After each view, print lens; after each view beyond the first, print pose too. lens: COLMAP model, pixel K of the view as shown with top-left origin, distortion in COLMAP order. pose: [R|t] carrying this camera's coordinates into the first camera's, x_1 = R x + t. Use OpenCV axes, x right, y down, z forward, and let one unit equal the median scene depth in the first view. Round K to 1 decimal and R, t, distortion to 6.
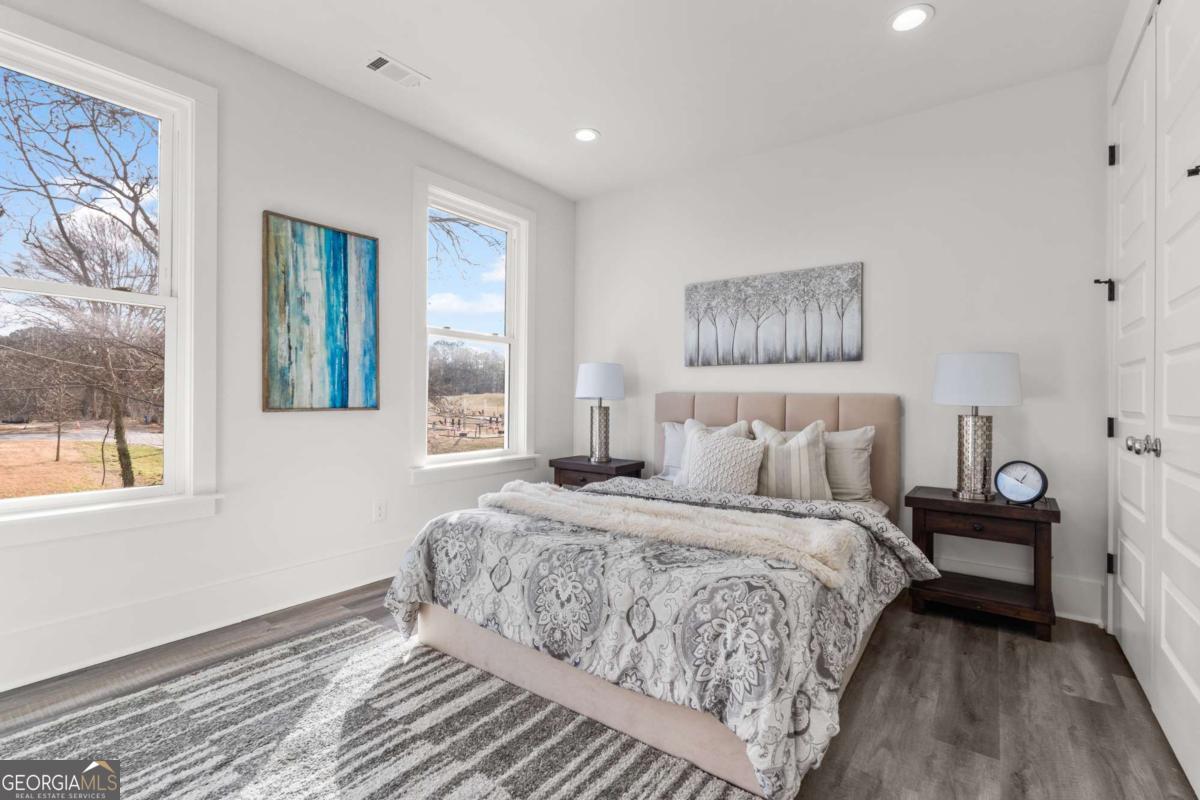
lens RADIAL K [[538.2, 0, 601.9], [0, 538.2, 394.2], [0, 0, 1]] dist [-0.002601, 0.000066]
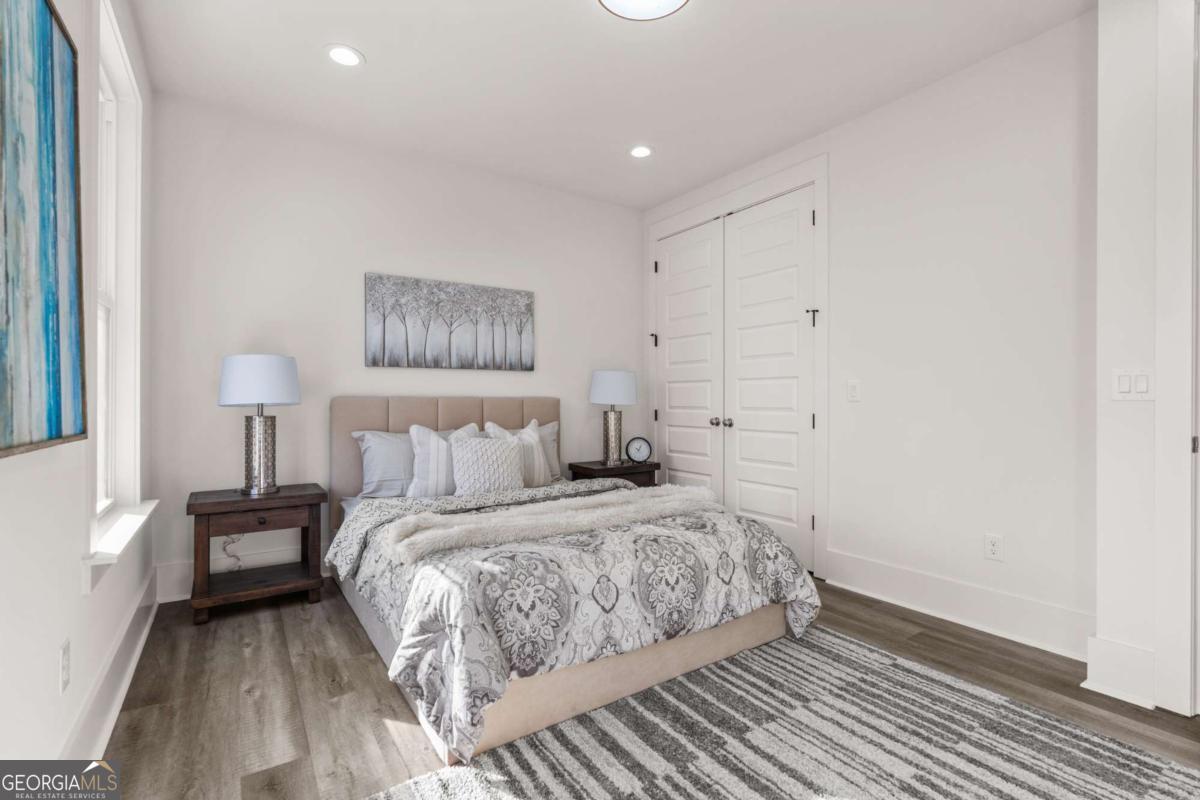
lens RADIAL K [[537.0, 0, 600.0], [0, 537.0, 400.0], [0, 0, 1]] dist [0.000830, 0.000213]
pose [[0.342360, -0.011769, 0.939495, -0.766232], [-0.002019, 0.999910, 0.013261, -0.012297], [-0.939567, -0.006437, 0.342305, 0.494574]]
